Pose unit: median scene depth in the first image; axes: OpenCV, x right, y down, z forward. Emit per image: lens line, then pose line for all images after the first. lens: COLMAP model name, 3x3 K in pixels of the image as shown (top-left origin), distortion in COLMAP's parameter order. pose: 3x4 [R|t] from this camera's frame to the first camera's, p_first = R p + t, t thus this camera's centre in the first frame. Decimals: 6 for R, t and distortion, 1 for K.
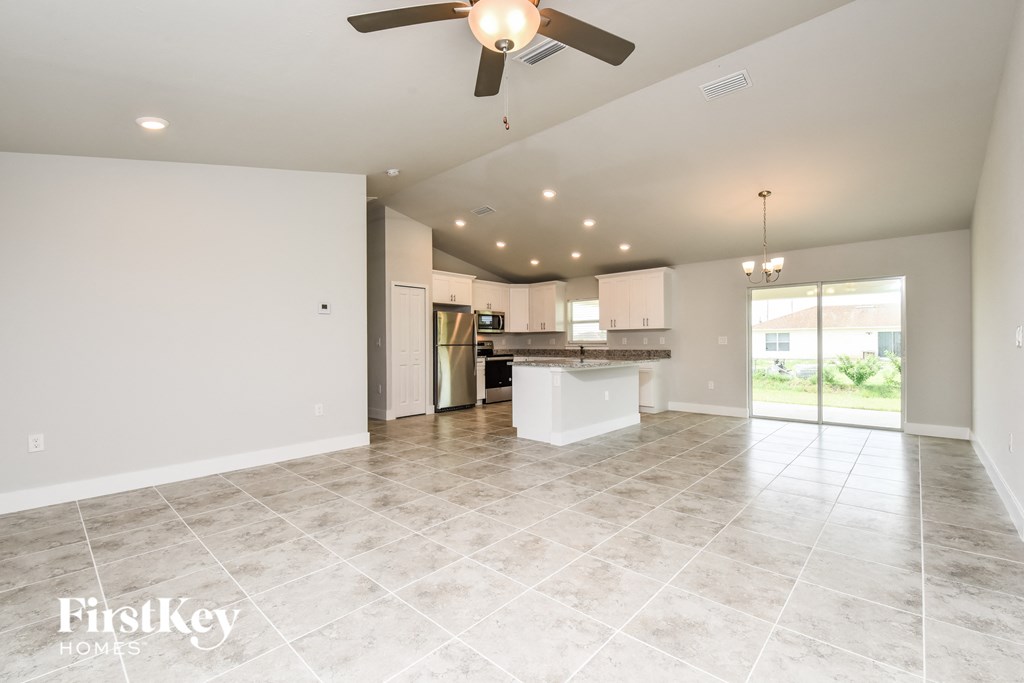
lens RADIAL K [[442.1, 0, 512.6], [0, 442.1, 349.5], [0, 0, 1]] dist [0.009798, -0.001639]
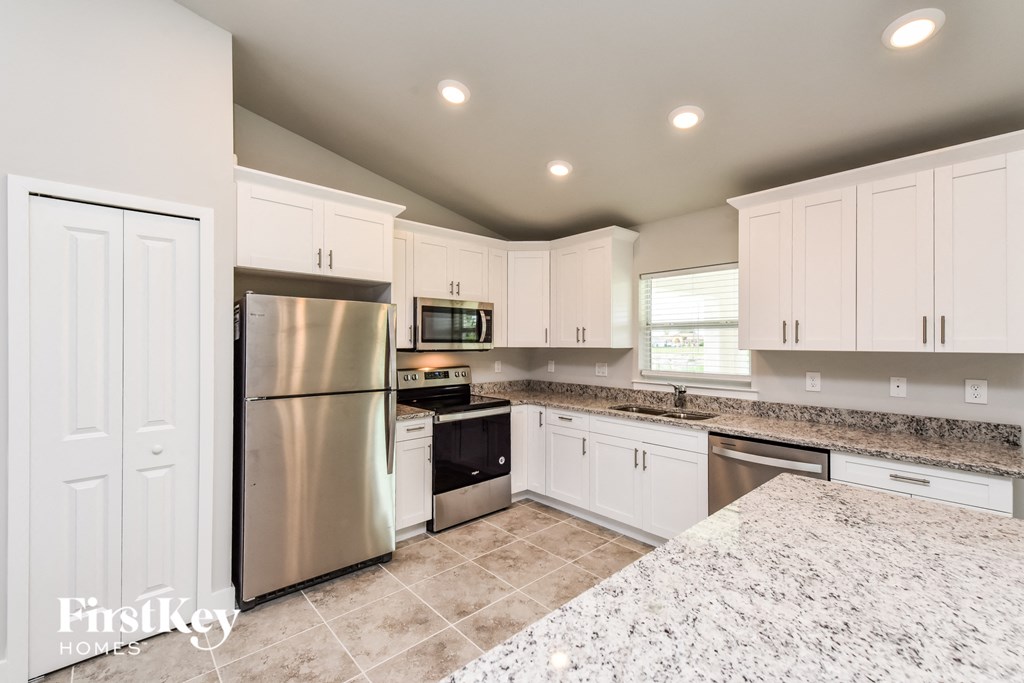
lens RADIAL K [[442.1, 0, 515.6], [0, 442.1, 334.2], [0, 0, 1]] dist [0.009798, -0.001639]
pose [[0.997106, 0.005598, -0.075816, 0.050117], [-0.008157, 0.999406, -0.033479, -0.051159], [0.075583, 0.034001, 0.996560, 0.745326]]
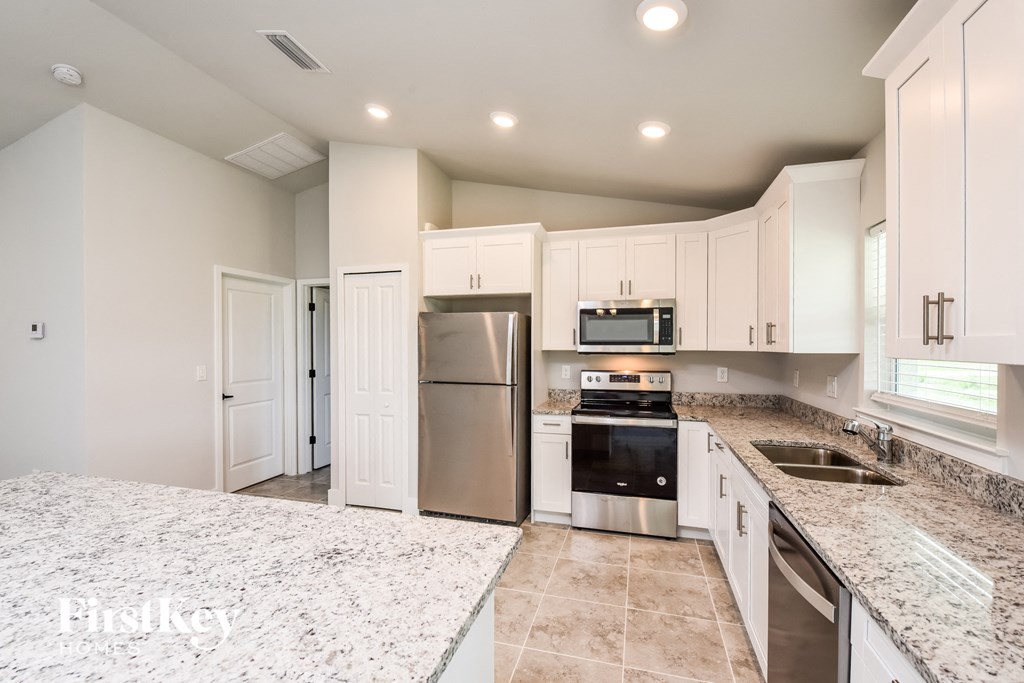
lens RADIAL K [[458.2, 0, 519.5], [0, 458.2, 340.8], [0, 0, 1]] dist [-0.000264, -0.003789]
pose [[0.444071, -0.003060, -0.895986, 0.356451], [-0.014583, 0.999837, -0.010642, -0.055857], [0.895873, 0.017791, 0.443954, 0.932247]]
